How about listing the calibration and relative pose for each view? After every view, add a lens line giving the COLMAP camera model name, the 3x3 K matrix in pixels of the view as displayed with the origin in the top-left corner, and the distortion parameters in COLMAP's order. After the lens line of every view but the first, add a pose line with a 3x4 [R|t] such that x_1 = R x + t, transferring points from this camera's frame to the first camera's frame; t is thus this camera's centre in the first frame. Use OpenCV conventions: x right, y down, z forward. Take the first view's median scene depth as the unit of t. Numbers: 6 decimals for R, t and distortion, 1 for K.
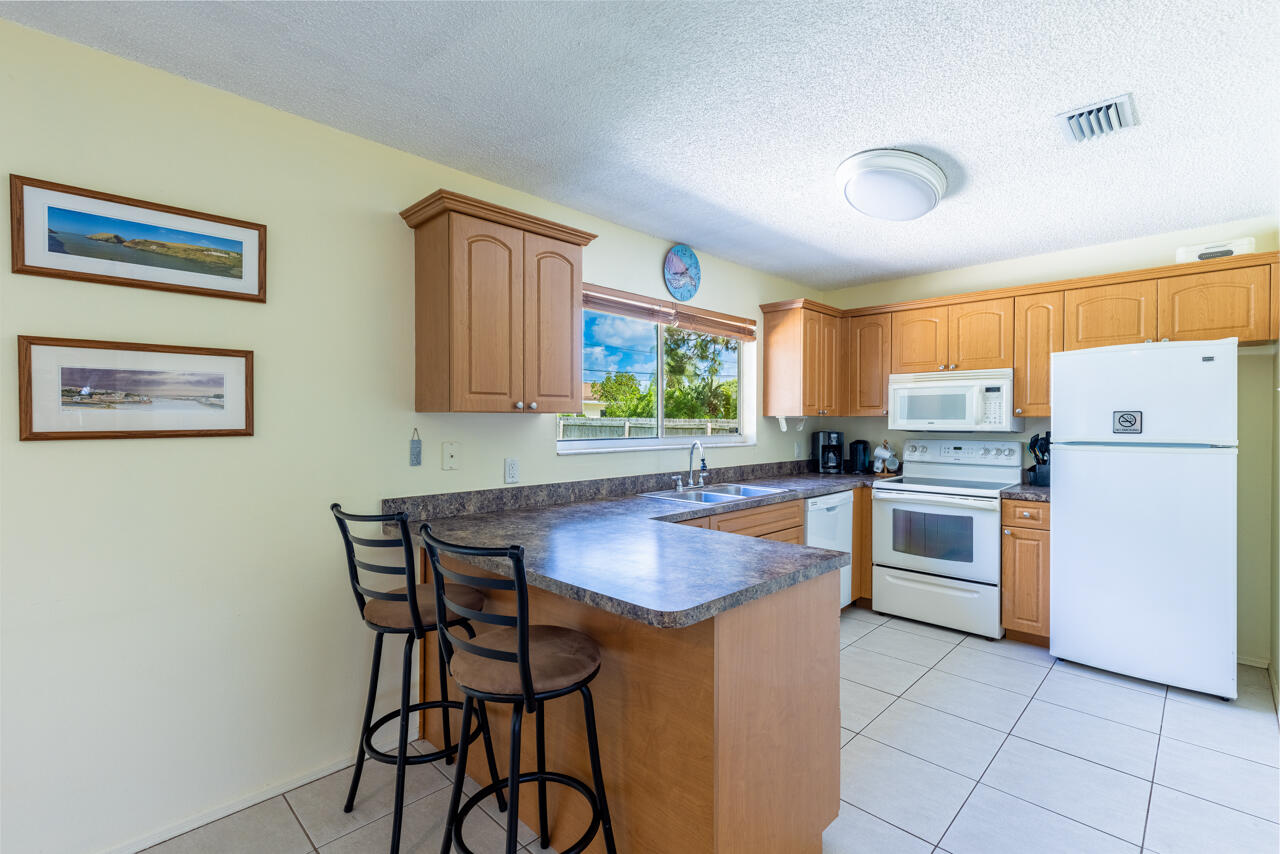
lens RADIAL K [[571.6, 0, 640.0], [0, 571.6, 424.7], [0, 0, 1]] dist [0.002661, -0.000339]
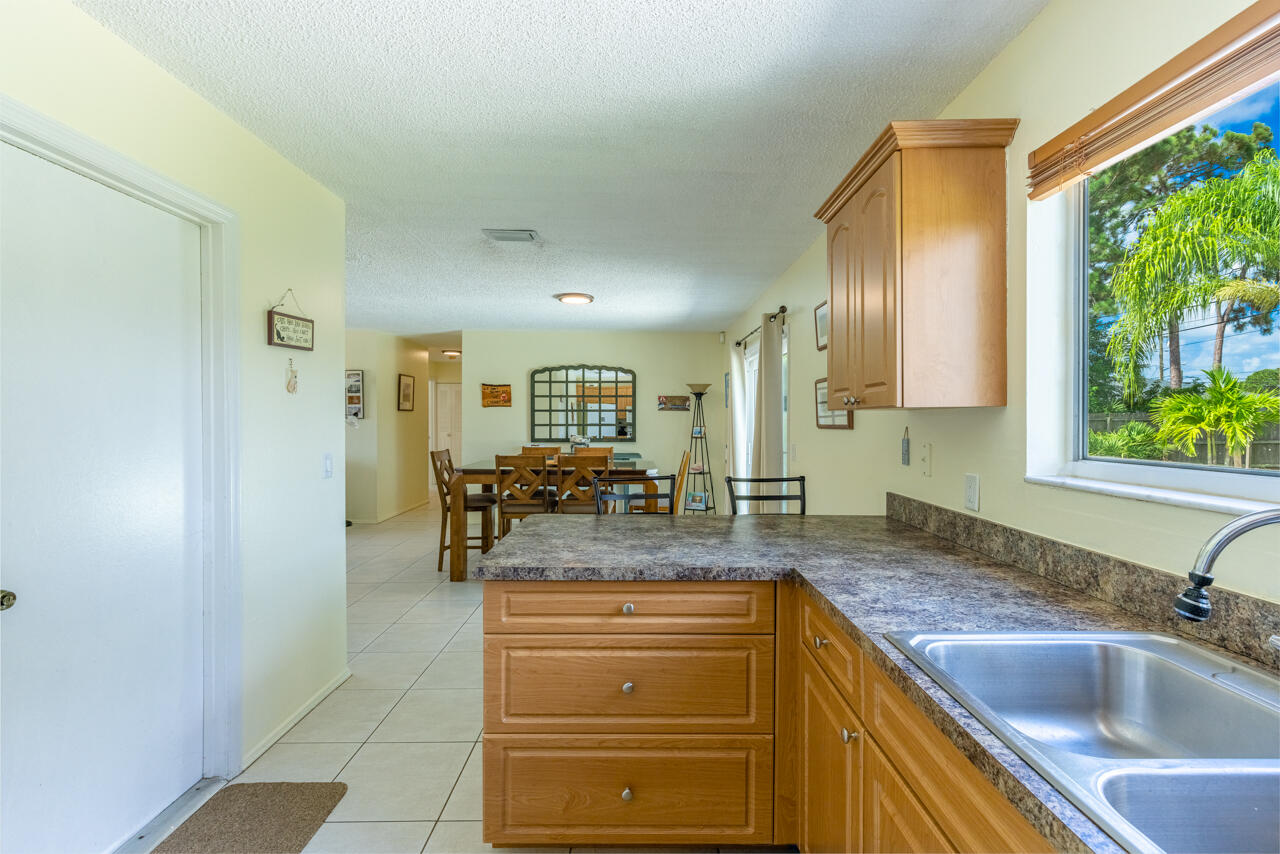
lens RADIAL K [[571.6, 0, 634.1], [0, 571.6, 417.4], [0, 0, 1]] dist [0.002661, -0.000339]
pose [[-0.719383, 0.003160, -0.694606, 0.403433], [-0.005037, 0.999940, 0.009765, -0.025751], [0.694595, 0.010524, -0.719324, 0.963189]]
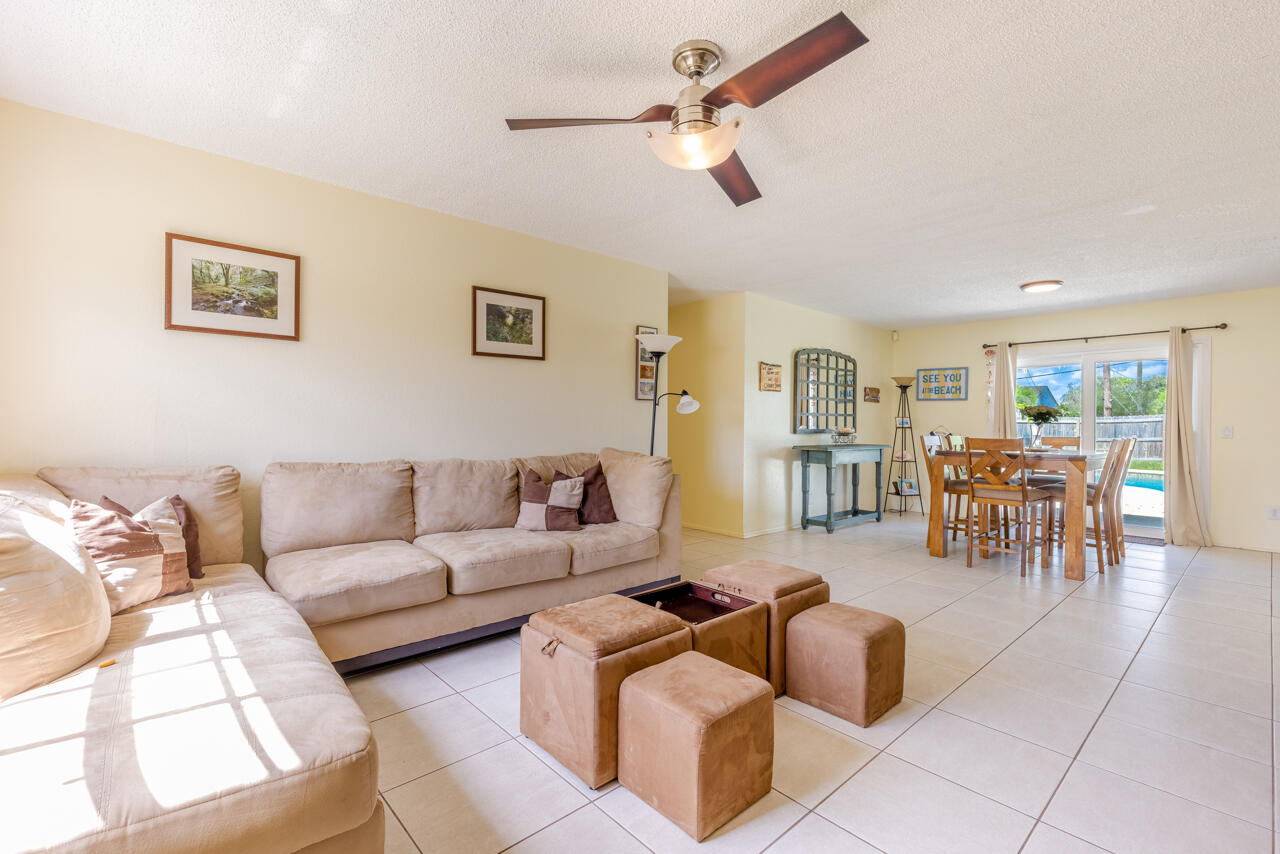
lens RADIAL K [[571.6, 0, 640.7], [0, 571.6, 424.8], [0, 0, 1]] dist [0.002661, -0.000339]
pose [[-0.056707, 0.003829, -0.998384, 1.069088], [-0.012936, 0.999906, 0.004570, 0.058311], [0.998307, 0.013174, -0.056652, -1.200429]]
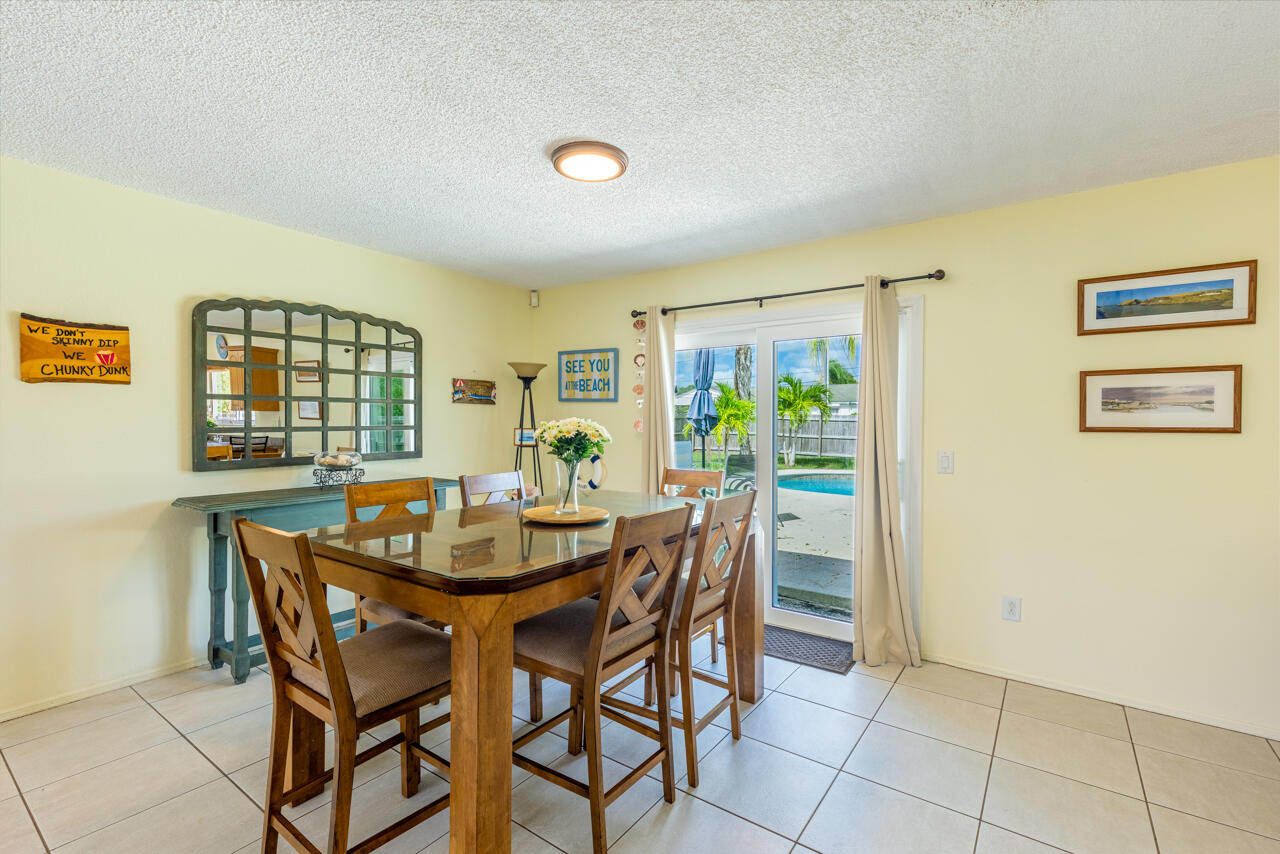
lens RADIAL K [[571.6, 0, 641.4], [0, 571.6, 424.0], [0, 0, 1]] dist [0.002661, -0.000339]
pose [[0.162438, 0.010988, -0.986657, 0.195373], [-0.009490, 0.999909, 0.009573, 0.000118], [0.986673, 0.007808, 0.162528, -0.279250]]
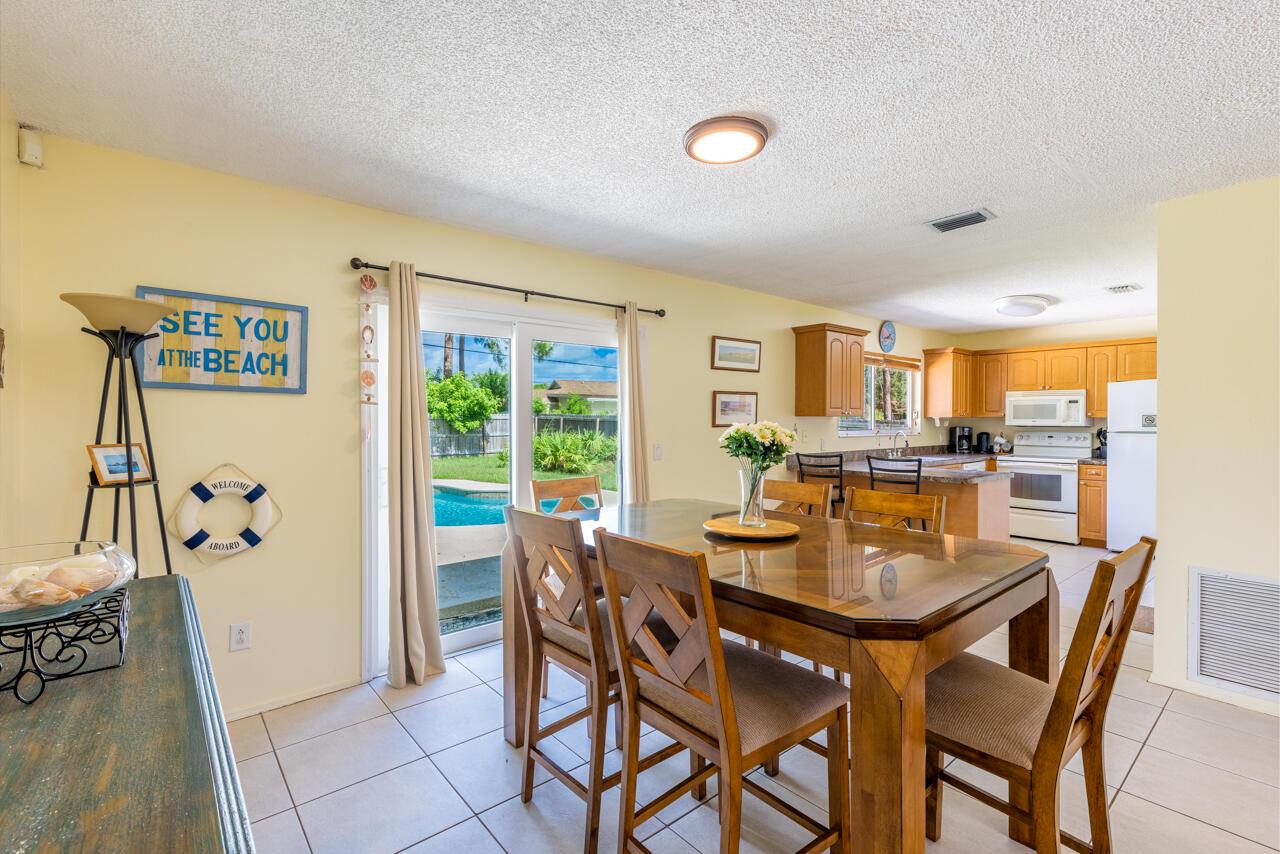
lens RADIAL K [[571.6, 0, 639.8], [0, 571.6, 422.6], [0, 0, 1]] dist [0.002661, -0.000339]
pose [[0.995689, 0.000852, -0.092754, -0.552639], [-0.000922, 0.999999, -0.000712, 0.003120], [0.092753, 0.000795, 0.995689, -0.883529]]
